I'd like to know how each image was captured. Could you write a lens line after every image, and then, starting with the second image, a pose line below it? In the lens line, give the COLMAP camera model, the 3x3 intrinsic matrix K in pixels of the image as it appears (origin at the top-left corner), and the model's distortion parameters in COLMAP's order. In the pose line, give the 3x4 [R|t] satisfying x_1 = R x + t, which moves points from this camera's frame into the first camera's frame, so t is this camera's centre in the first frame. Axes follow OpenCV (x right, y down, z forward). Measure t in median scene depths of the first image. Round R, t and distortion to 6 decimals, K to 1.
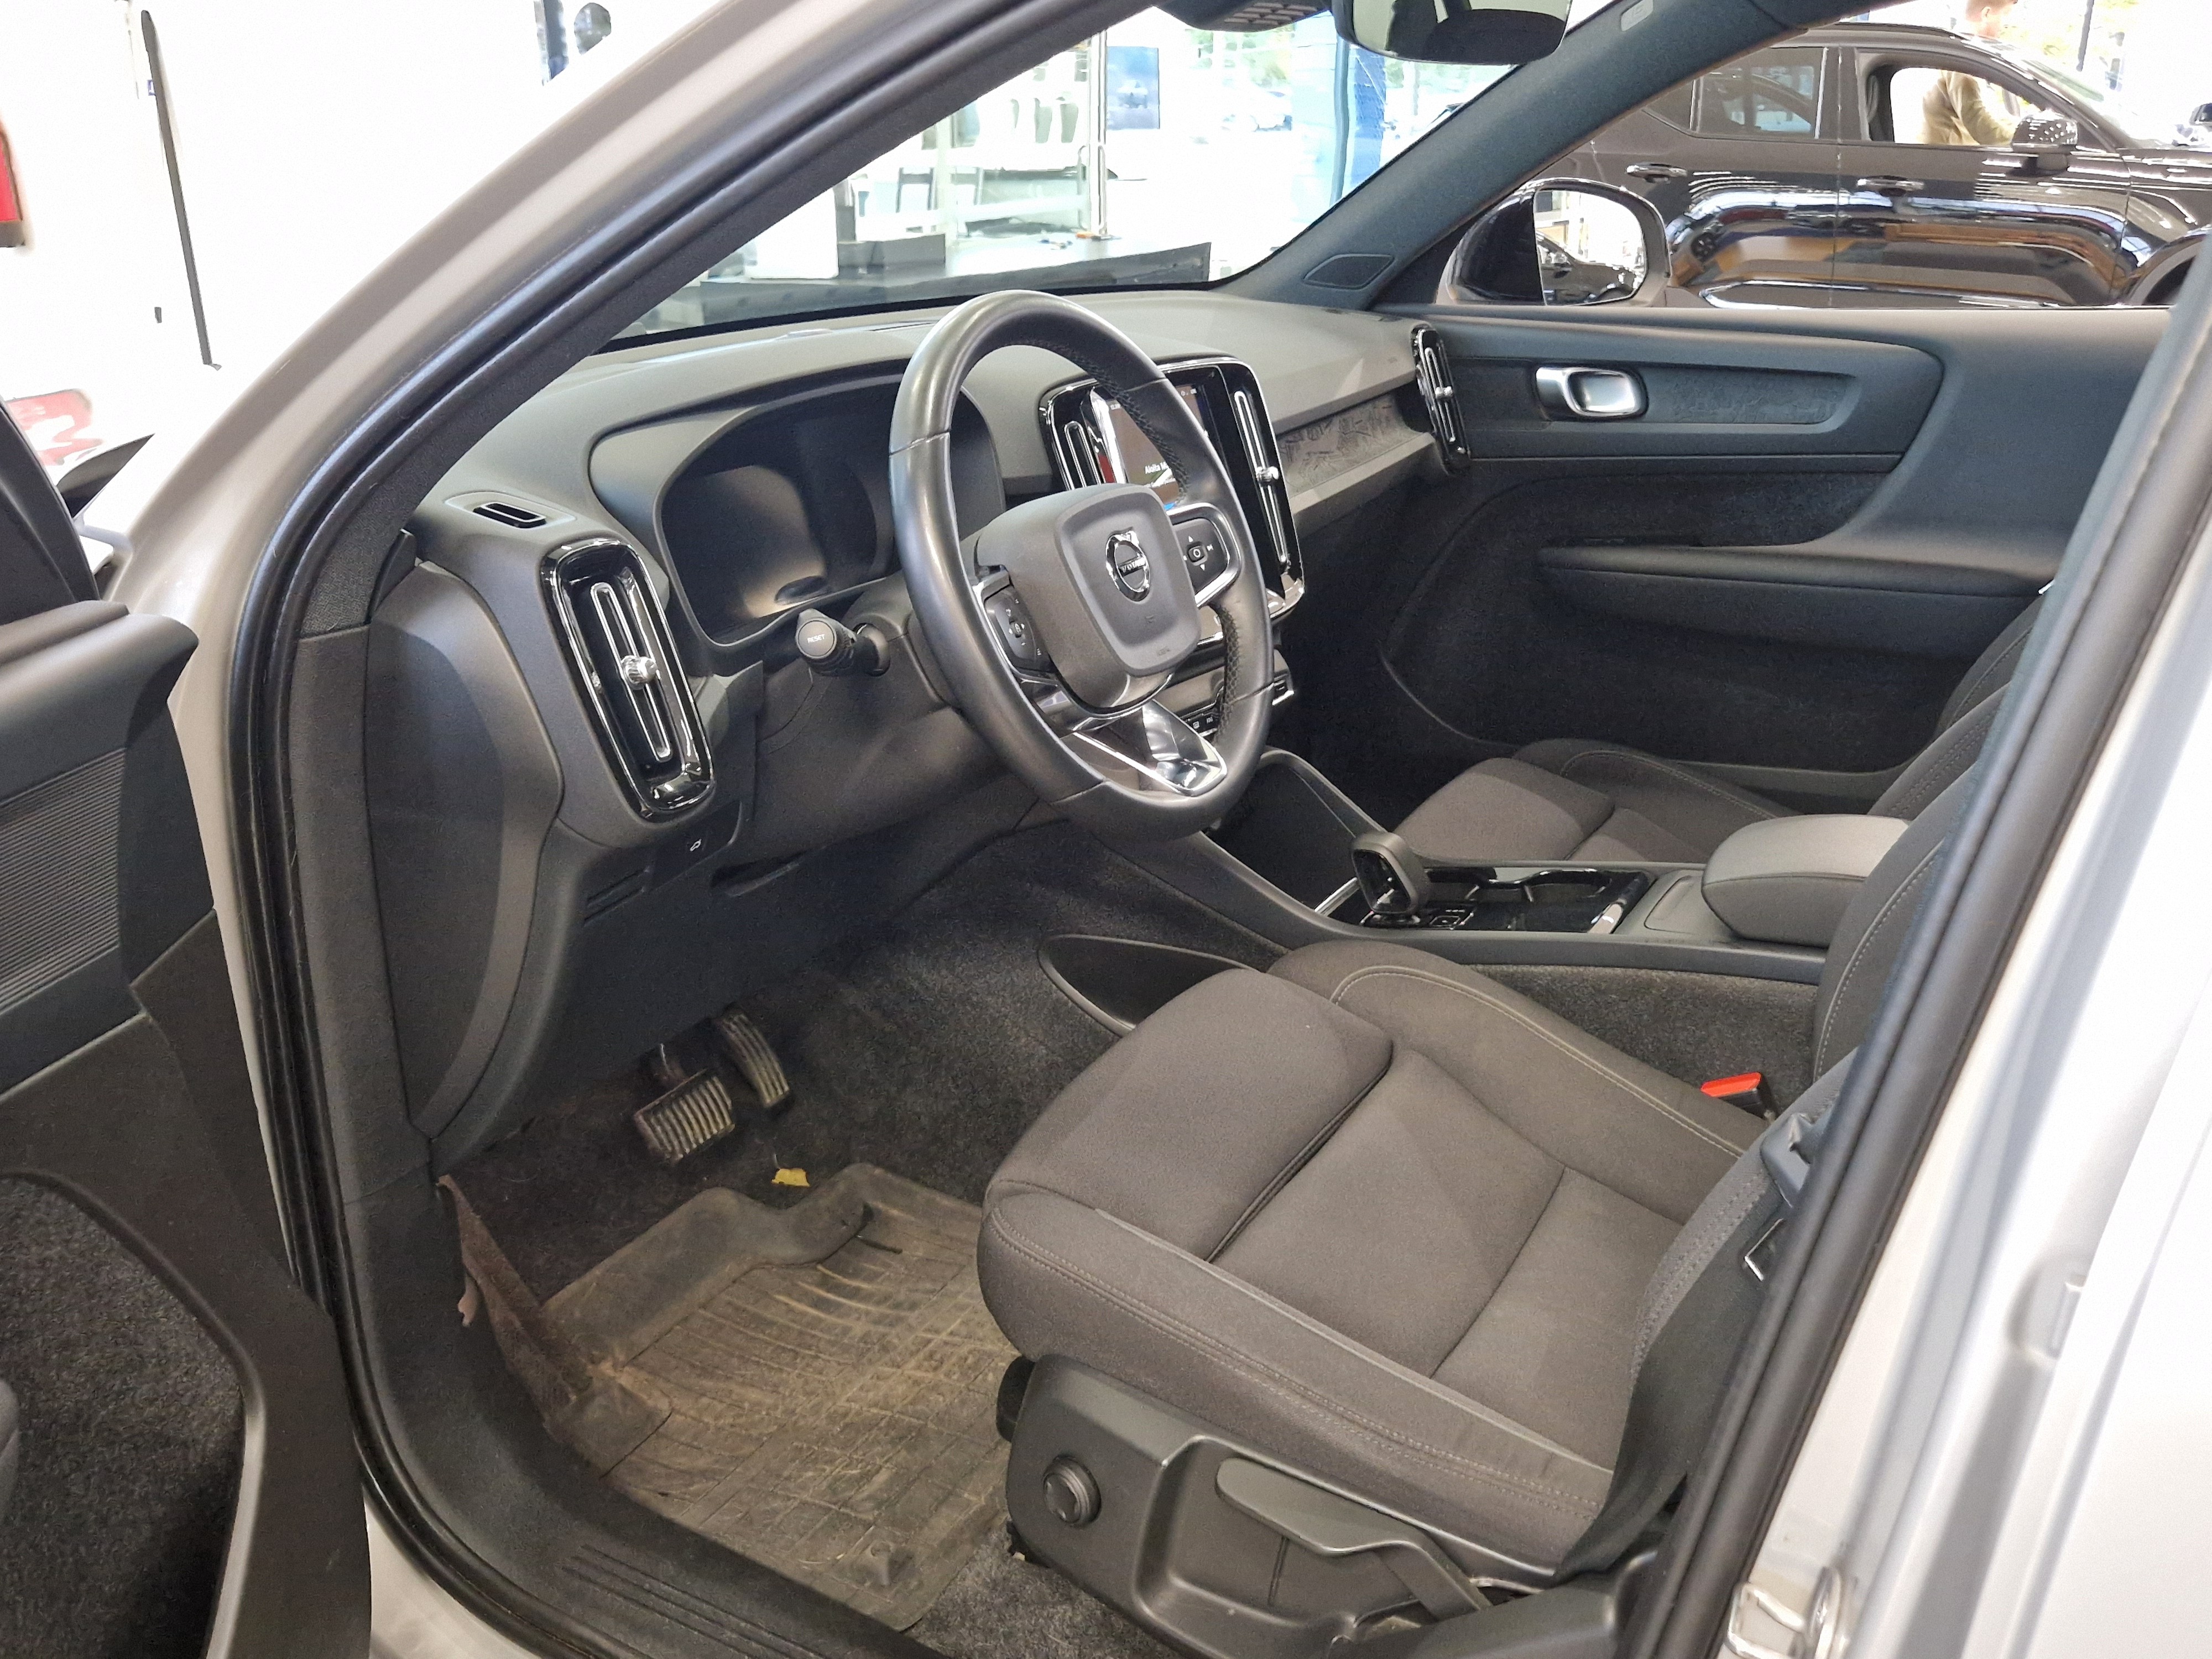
lens RADIAL K [[1903.9, 0, 1106.0], [0, 1903.9, 829.5], [0, 0, 1]] dist [0.062429, -0.071529]
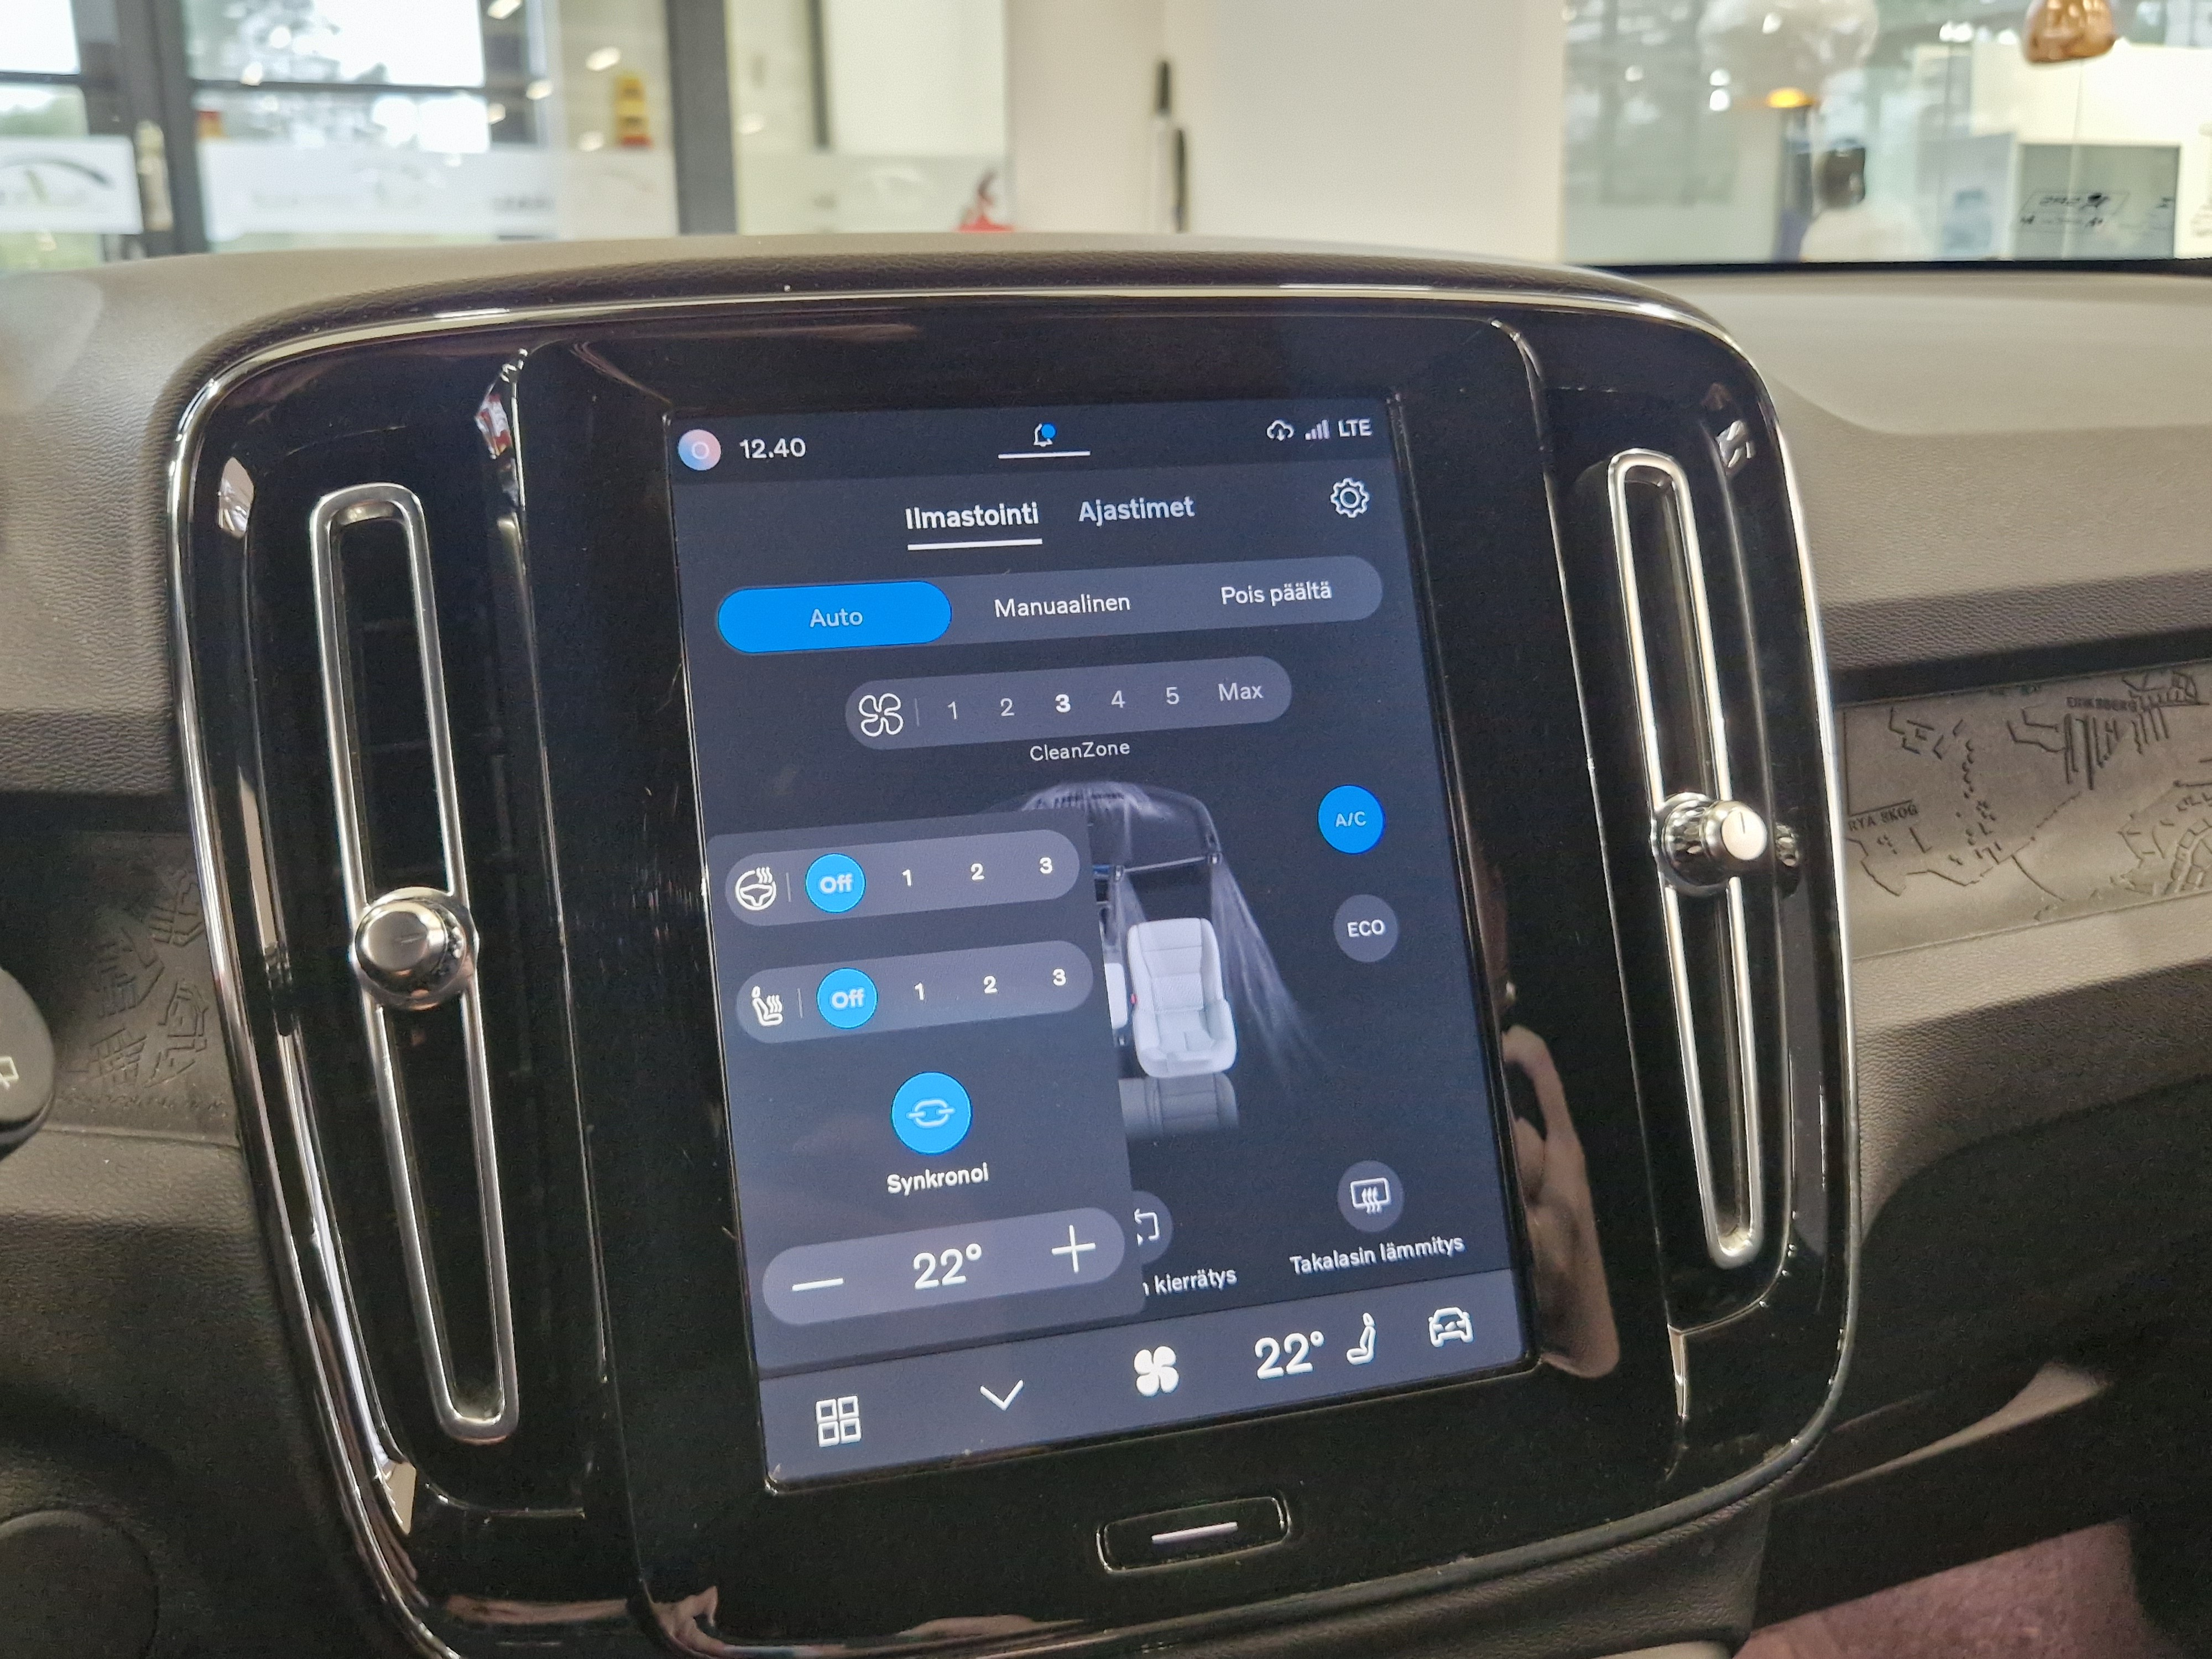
lens RADIAL K [[2061.6, 0, 1033.7], [0, 2061.6, 816.1], [0, 0, 1]] dist [0.056302, -0.066561]
pose [[0.786460, 0.124776, -0.604906, 0.145800], [-0.197237, 0.978838, -0.054527, -0.143710], [0.585302, 0.162193, 0.794428, 0.693551]]
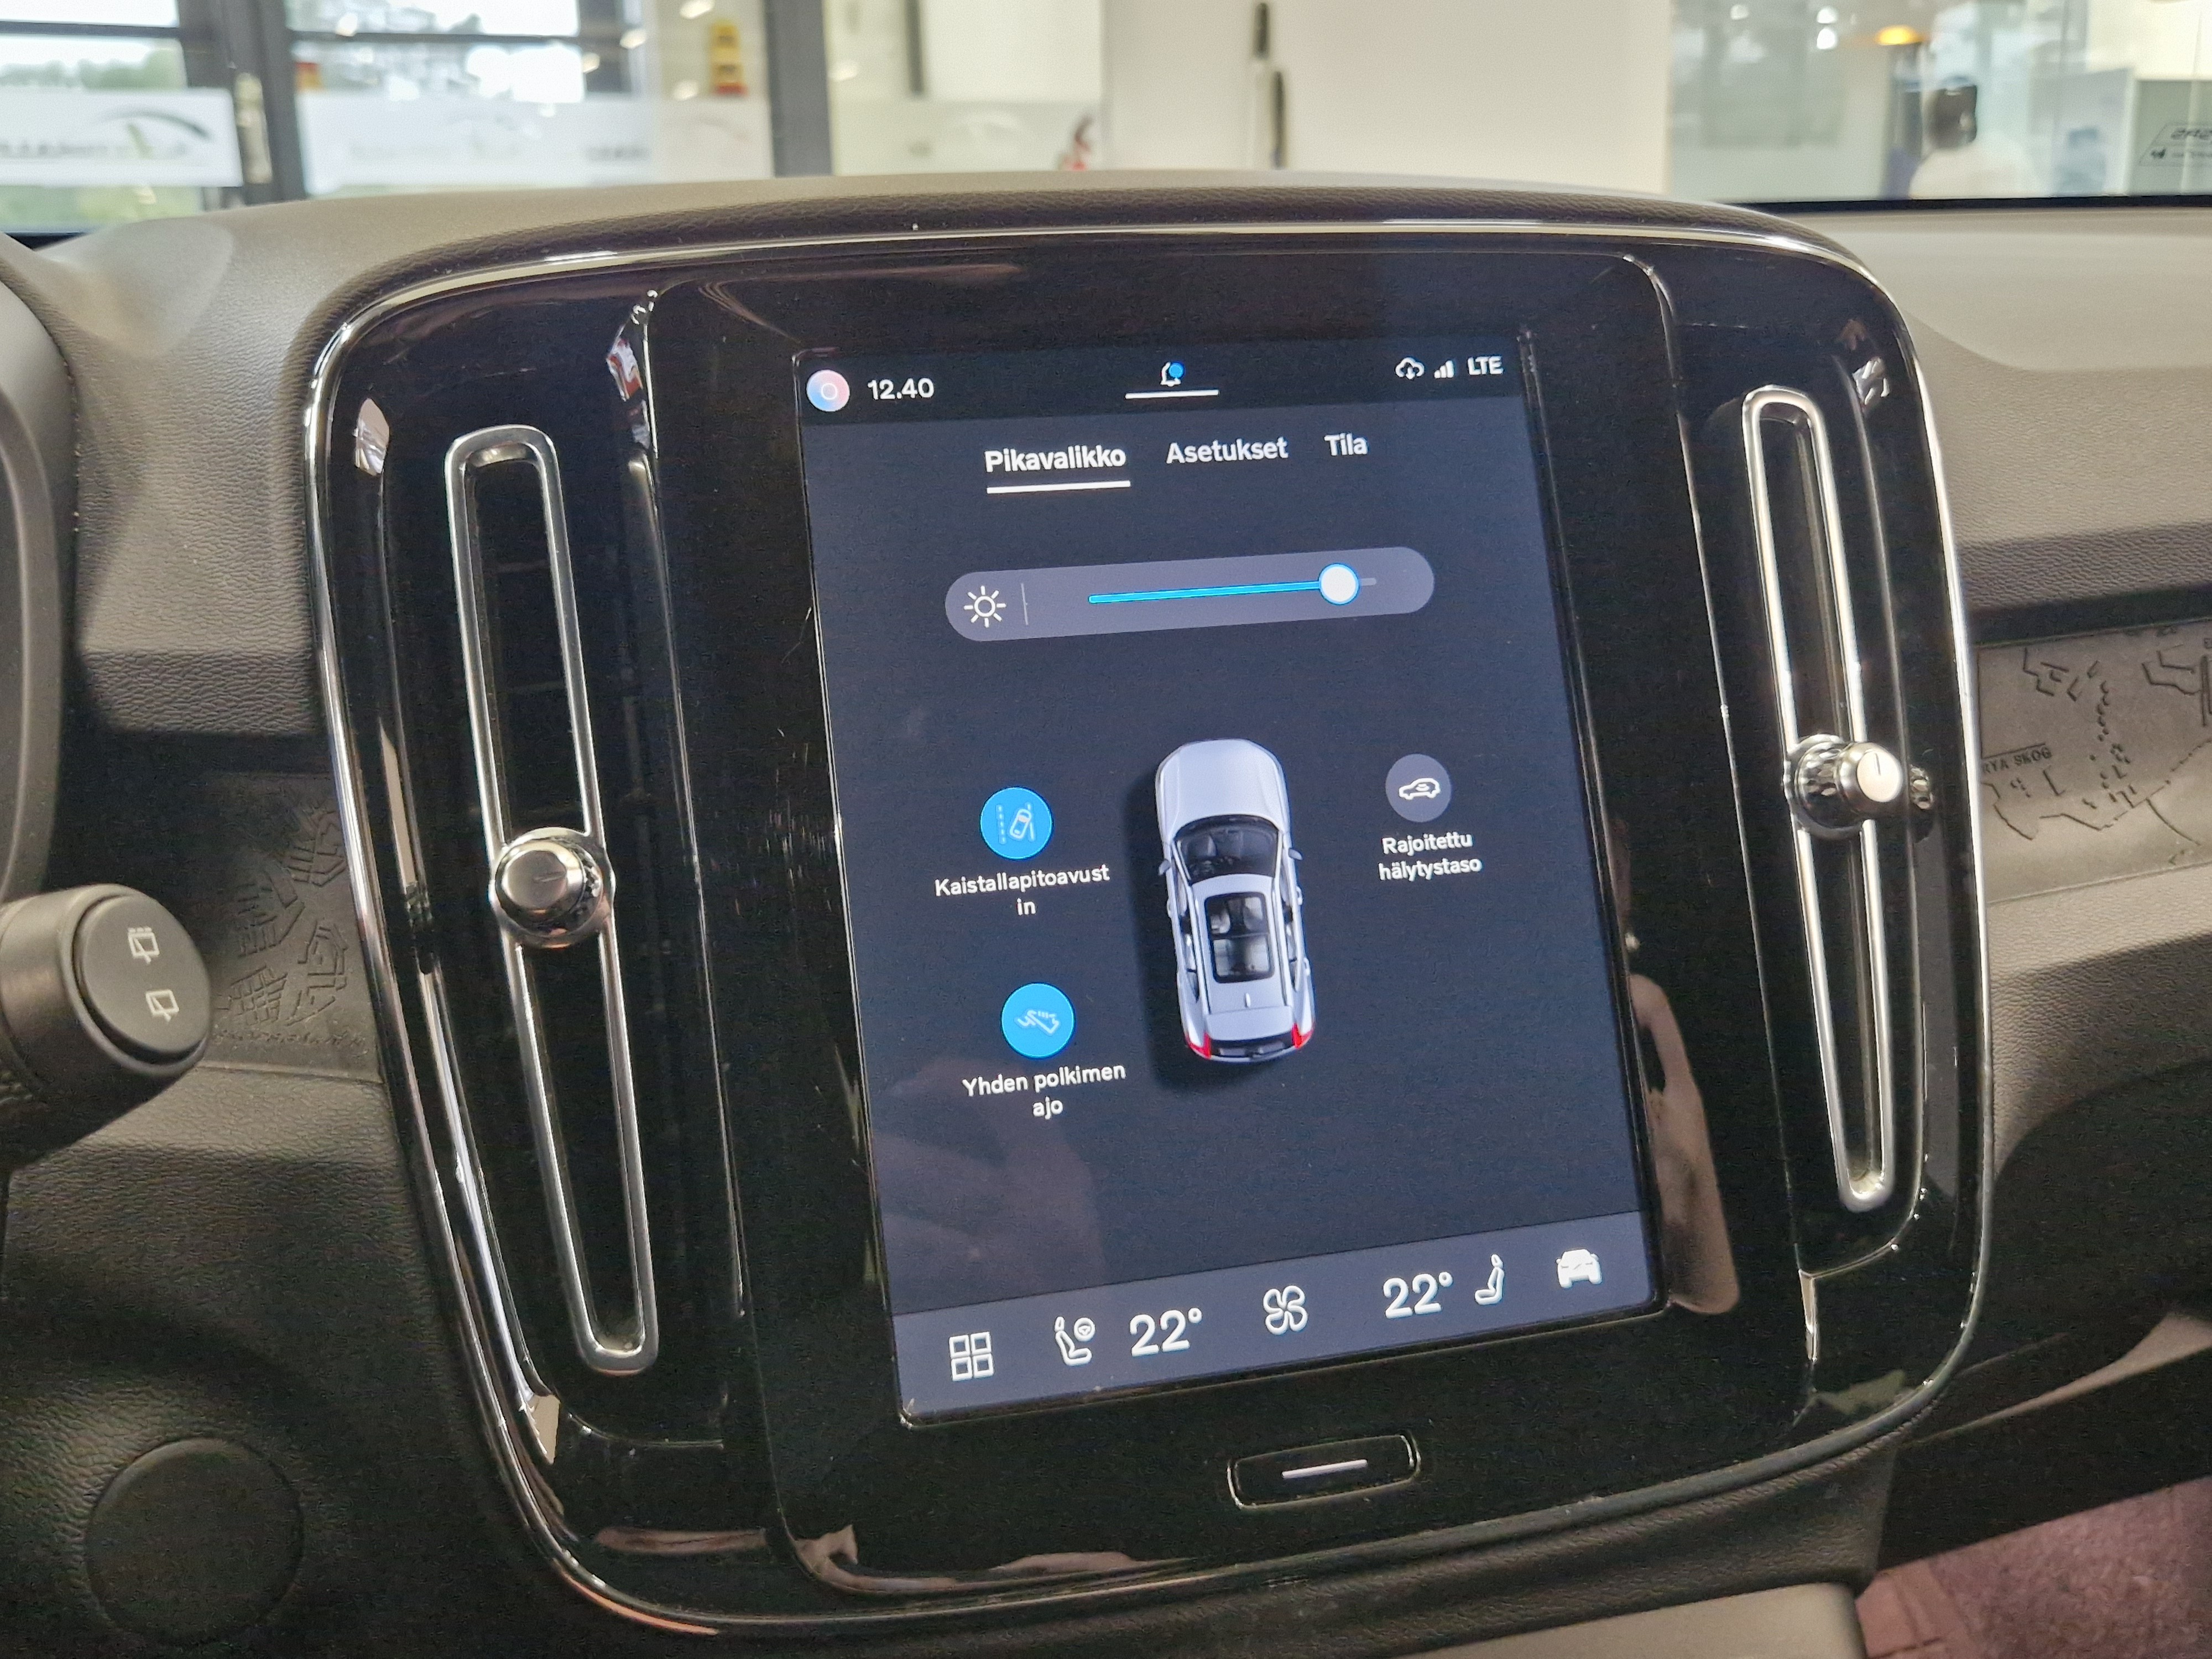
lens RADIAL K [[2060.8, 0, 1078.3], [0, 2060.8, 817.9], [0, 0, 1]] dist [0.051115, -0.054798]
pose [[0.771997, 0.139782, -0.620065, 0.143244], [-0.198346, 0.979785, -0.026071, -0.142145], [0.603887, 0.143114, 0.784117, 0.691823]]
